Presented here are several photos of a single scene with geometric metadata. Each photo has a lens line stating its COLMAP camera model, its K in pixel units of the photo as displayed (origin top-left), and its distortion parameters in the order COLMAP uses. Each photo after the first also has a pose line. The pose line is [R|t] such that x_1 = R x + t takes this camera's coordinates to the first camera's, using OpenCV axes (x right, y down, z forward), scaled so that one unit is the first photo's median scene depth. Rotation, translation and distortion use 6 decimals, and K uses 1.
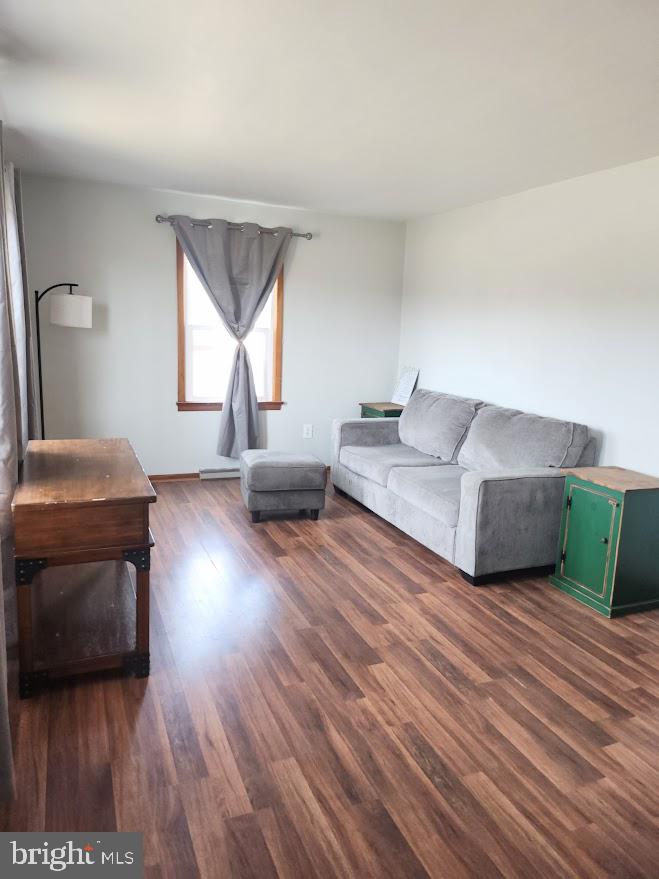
lens RADIAL K [[615.5, 0, 336.0], [0, 615.5, 434.5], [0, 0, 1]] dist [0.077287, -0.075637]
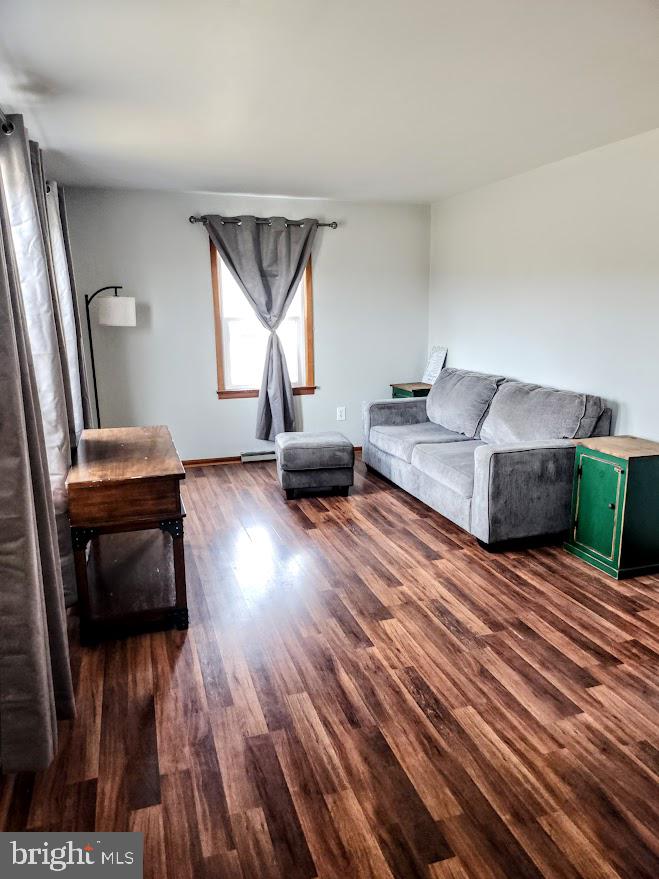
lens RADIAL K [[621.2, 0, 329.5], [0, 621.2, 439.5], [0, 0, 1]] dist [0.077212, -0.076182]
pose [[0.994066, -0.033486, -0.103494, 0.070777], [0.037093, 0.998762, 0.033134, 0.005605], [0.102256, -0.036776, 0.994078, -0.089088]]
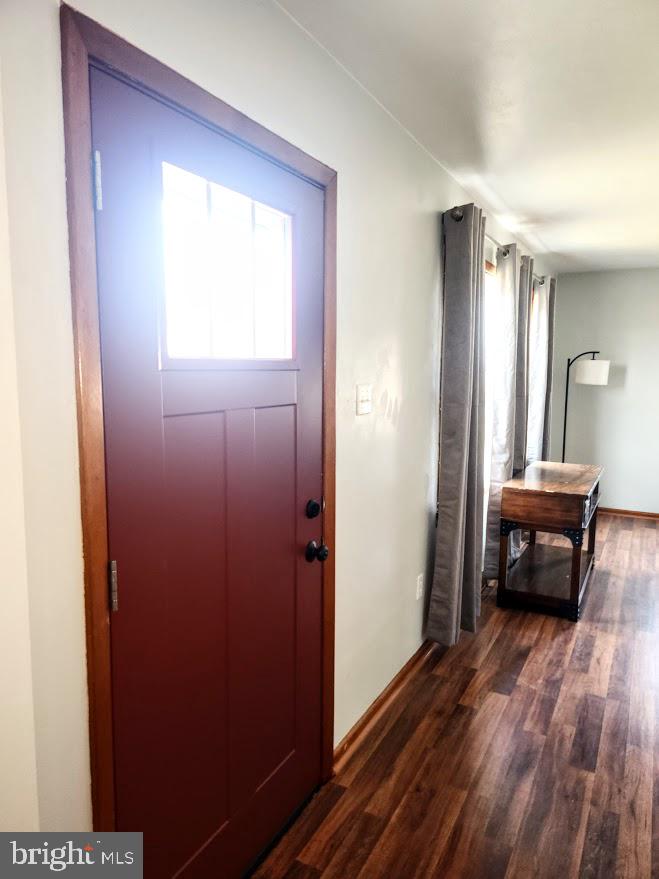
lens RADIAL K [[623.1, 0, 325.8], [0, 623.1, 446.8], [0, 0, 1]] dist [0.079730, -0.055766]
pose [[0.627543, 0.062663, -0.776056, 0.338070], [-0.121537, 0.992421, -0.018144, 0.061643], [0.769038, 0.105706, 0.630402, -0.313985]]
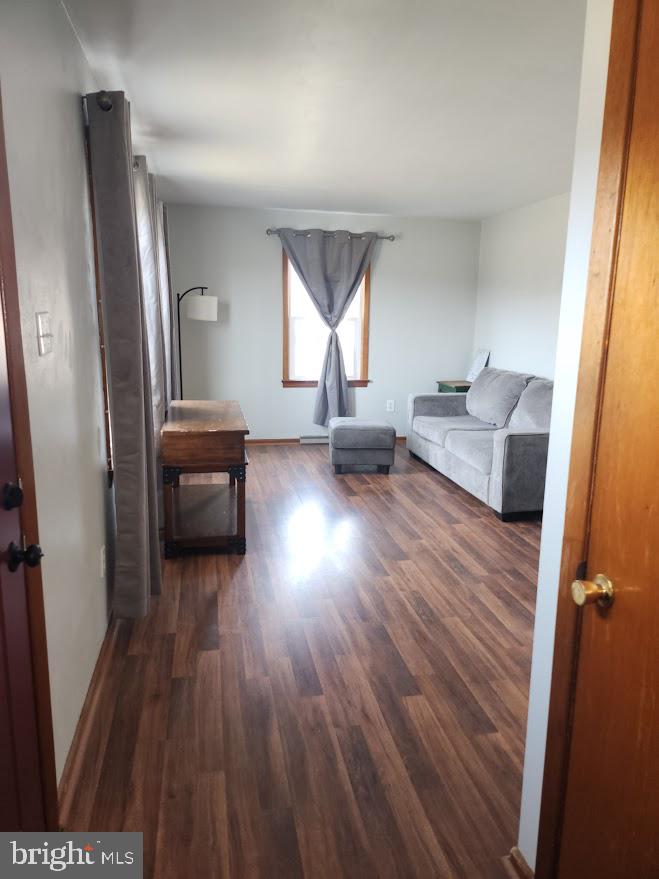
lens RADIAL K [[621.2, 0, 329.5], [0, 621.2, 439.5], [0, 0, 1]] dist [0.077212, -0.076182]
pose [[0.977354, 0.015549, -0.211039, 0.152237], [-0.011923, 0.999759, 0.018443, 0.064943], [0.211274, -0.015510, 0.977304, -0.298259]]
